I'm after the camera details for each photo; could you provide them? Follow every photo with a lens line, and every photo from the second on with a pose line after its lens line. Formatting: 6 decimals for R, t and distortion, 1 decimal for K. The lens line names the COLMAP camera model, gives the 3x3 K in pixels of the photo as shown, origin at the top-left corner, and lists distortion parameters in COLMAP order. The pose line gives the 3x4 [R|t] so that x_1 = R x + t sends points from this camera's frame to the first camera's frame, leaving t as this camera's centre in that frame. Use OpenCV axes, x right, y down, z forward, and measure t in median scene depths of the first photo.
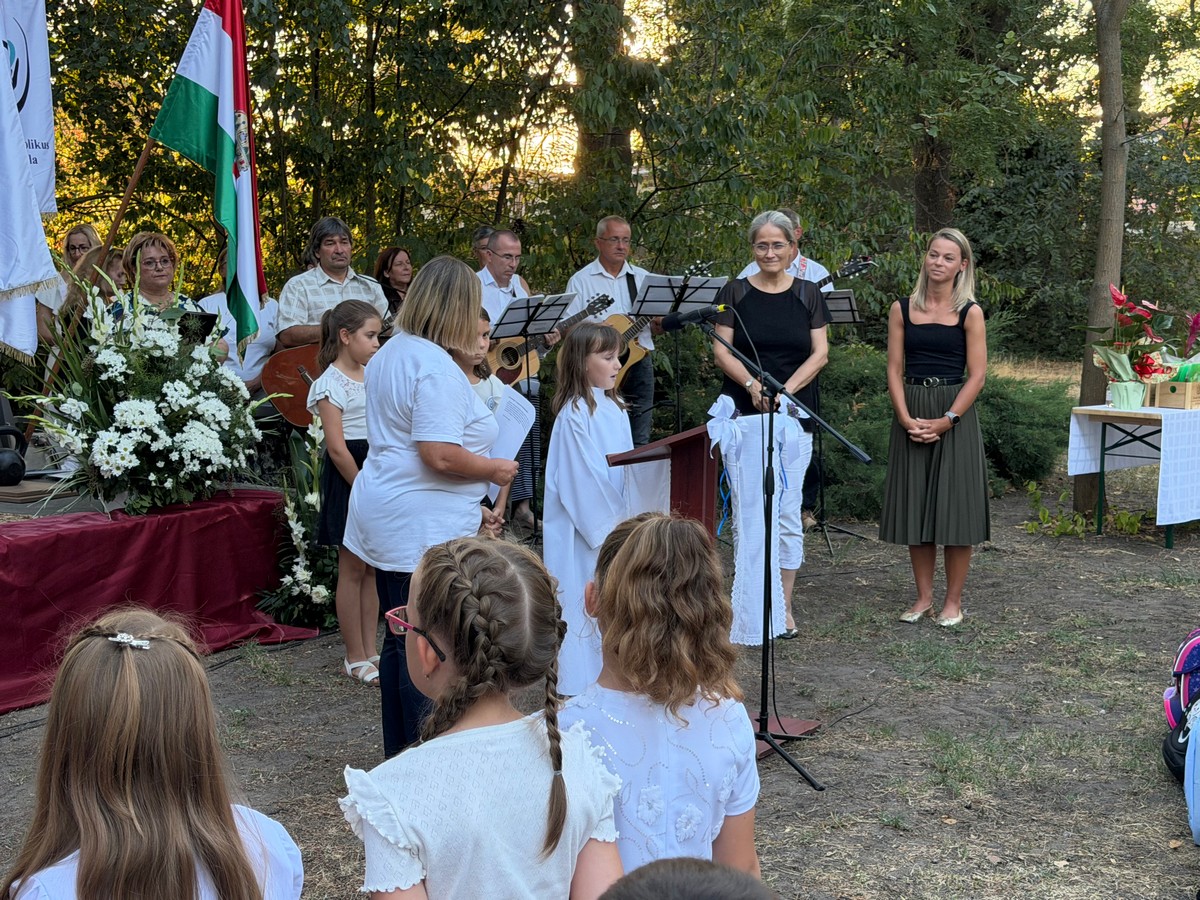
lens RADIAL K [[1864.9, 0, 601.4], [0, 1864.9, 467.8], [0, 0, 1]] dist [0.164464, -0.152577]
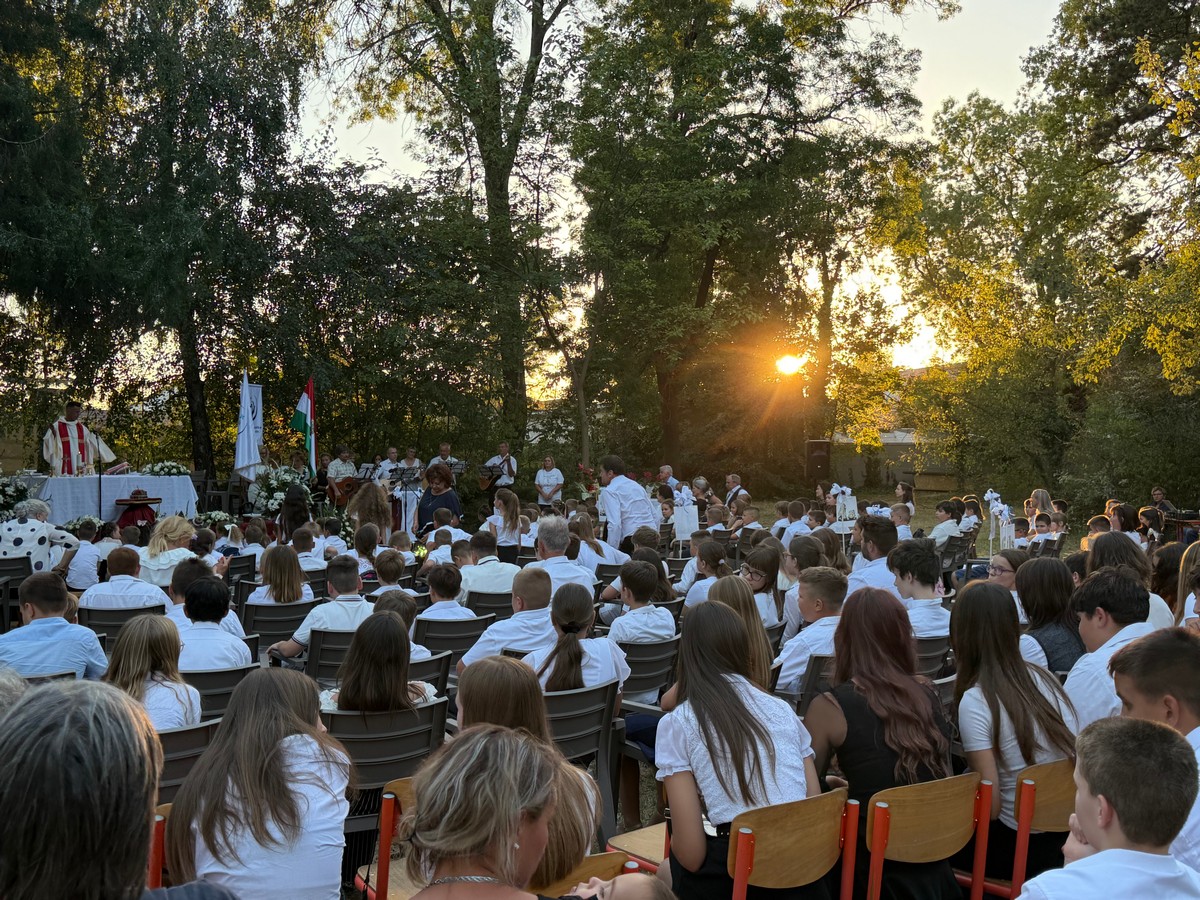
lens RADIAL K [[1206.4, 0, 600.0], [0, 1206.4, 450.0], [0, 0, 1]] dist [0.238378, -0.632724]
pose [[0.999118, -0.002540, -0.041915, 0.530683], [-0.002136, 0.993802, -0.111142, 0.158233], [0.041938, 0.111133, 0.992920, -1.528012]]
